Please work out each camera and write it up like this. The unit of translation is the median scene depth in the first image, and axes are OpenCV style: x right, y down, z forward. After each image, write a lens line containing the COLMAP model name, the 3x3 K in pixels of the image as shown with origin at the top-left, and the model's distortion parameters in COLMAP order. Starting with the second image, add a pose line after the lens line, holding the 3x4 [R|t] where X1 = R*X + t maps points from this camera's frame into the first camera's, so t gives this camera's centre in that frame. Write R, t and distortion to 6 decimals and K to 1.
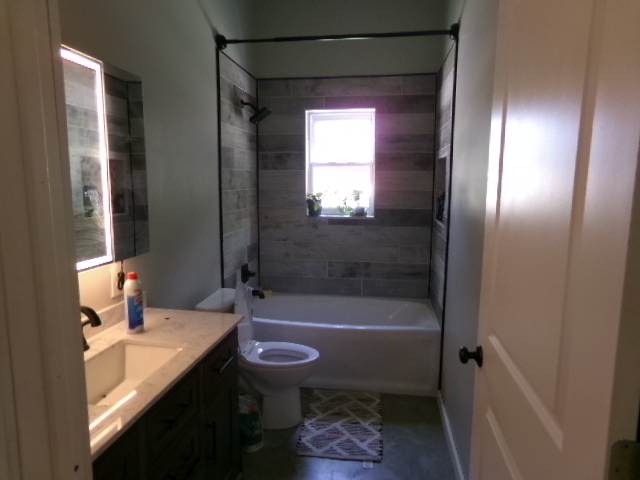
lens RADIAL K [[448.7, 0, 320.0], [0, 448.7, 240.0], [0, 0, 1]] dist [-0.029891, 0.004080]
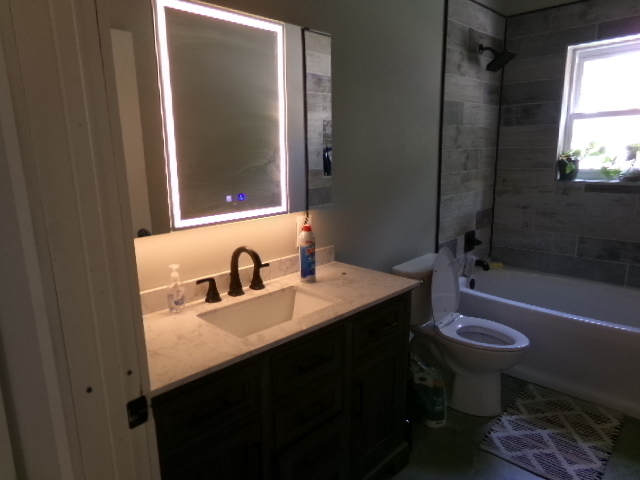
lens RADIAL K [[440.1, 0, 315.6], [0, 440.1, 244.1], [0, 0, 1]] dist [-0.026087, 0.048577]
pose [[0.805098, 0.104004, -0.583952, 0.117188], [-0.054178, 0.993286, 0.102212, 0.006256], [0.590662, -0.050653, 0.805328, 0.096938]]
